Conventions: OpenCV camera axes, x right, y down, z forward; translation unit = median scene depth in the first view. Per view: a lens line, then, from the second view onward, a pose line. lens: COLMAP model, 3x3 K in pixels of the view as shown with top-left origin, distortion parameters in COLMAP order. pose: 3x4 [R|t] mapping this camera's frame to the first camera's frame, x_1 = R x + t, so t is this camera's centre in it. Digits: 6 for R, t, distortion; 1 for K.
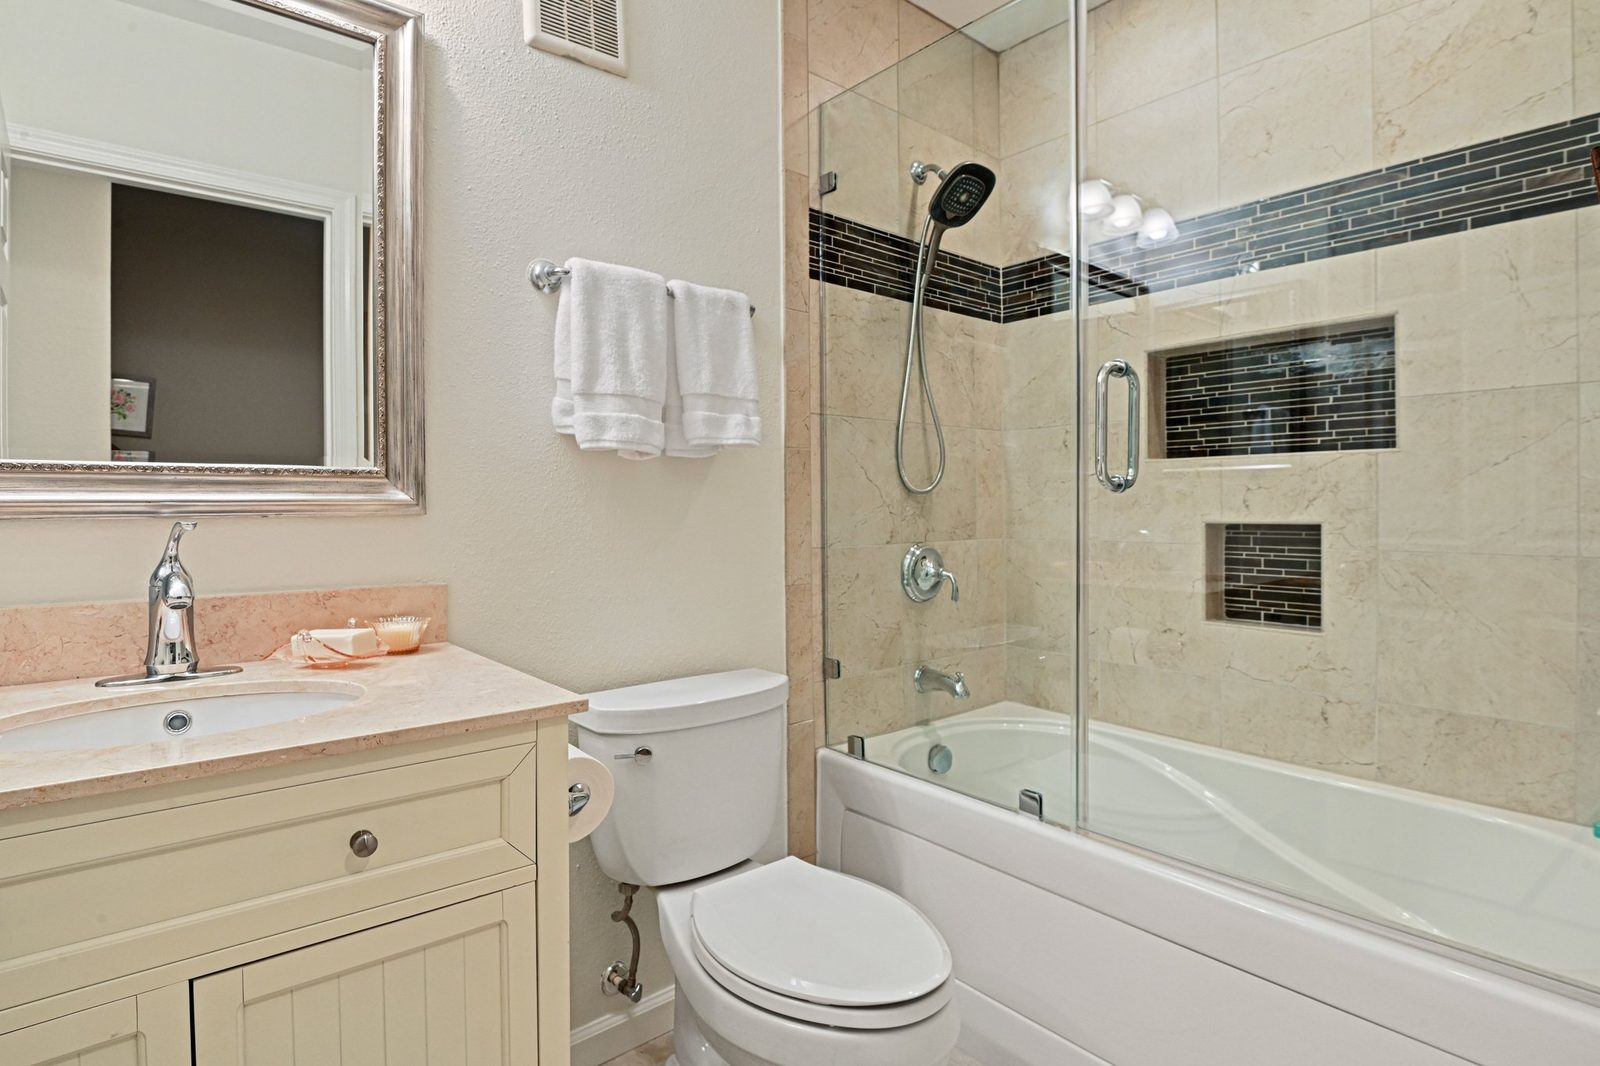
lens RADIAL K [[793.2, 0, 802.2], [0, 793.2, 516.2], [0, 0, 1]] dist [-0.016094, -0.004622]
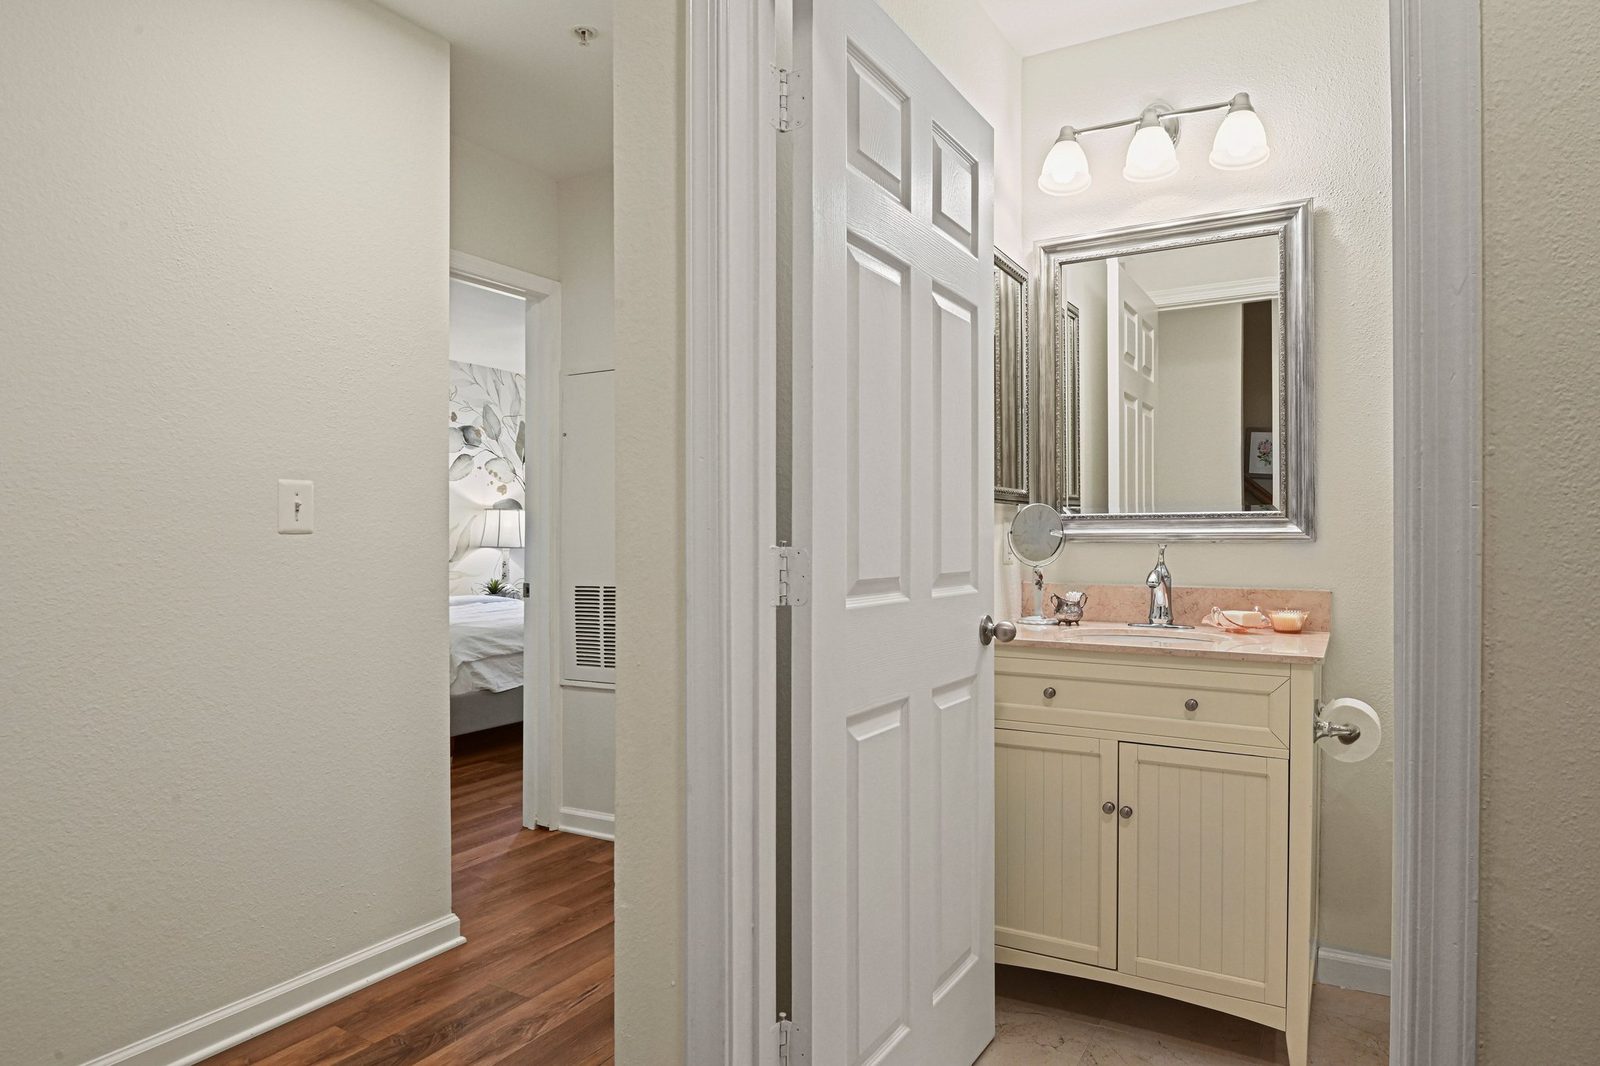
lens RADIAL K [[995.2, 0, 799.7], [0, 995.2, 538.0], [0, 0, 1]] dist [-0.006270, -0.011119]
pose [[0.318732, 0.006015, -0.947826, 0.875247], [-0.012434, 0.999920, 0.002164, -0.001526], [0.947763, 0.011096, 0.318781, -0.437350]]
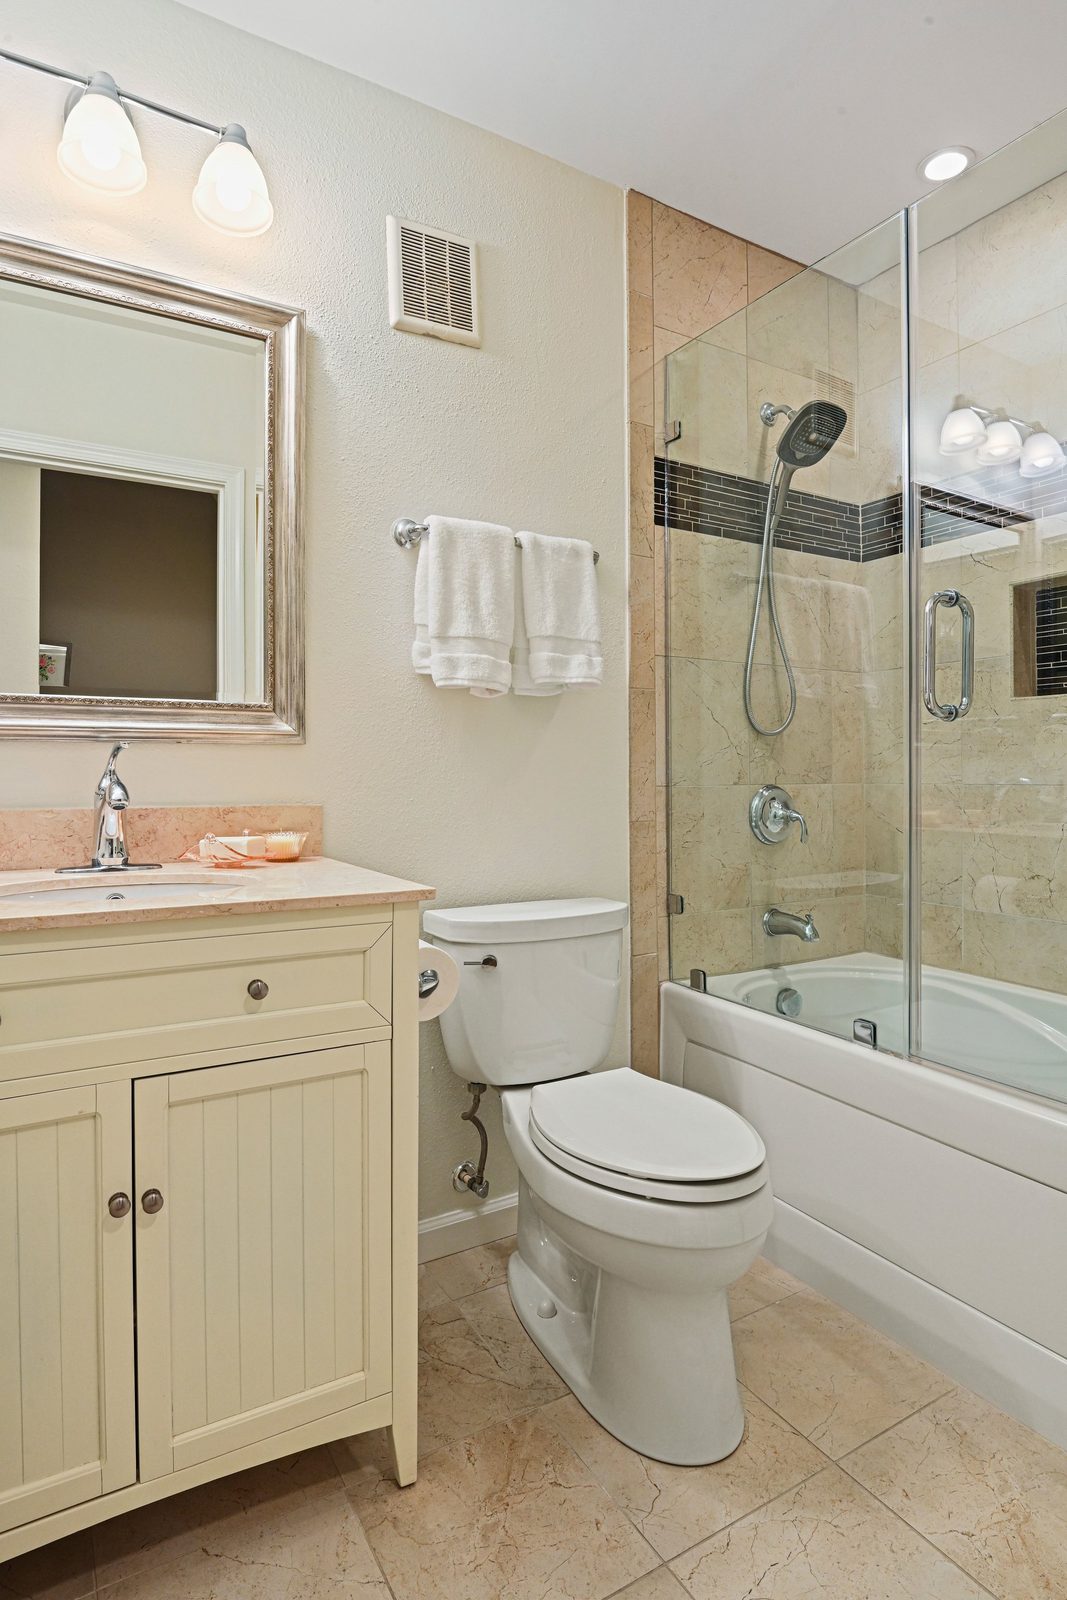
lens RADIAL K [[846.0, 0, 534.8], [0, 846.0, 778.4], [0, 0, 1]] dist [-0.014939, -0.004510]
pose [[0.984880, 0.003525, -0.173204, 0.060879], [-0.004930, 0.999958, -0.007681, 0.051338], [0.173170, 0.008418, 0.984856, -0.141131]]
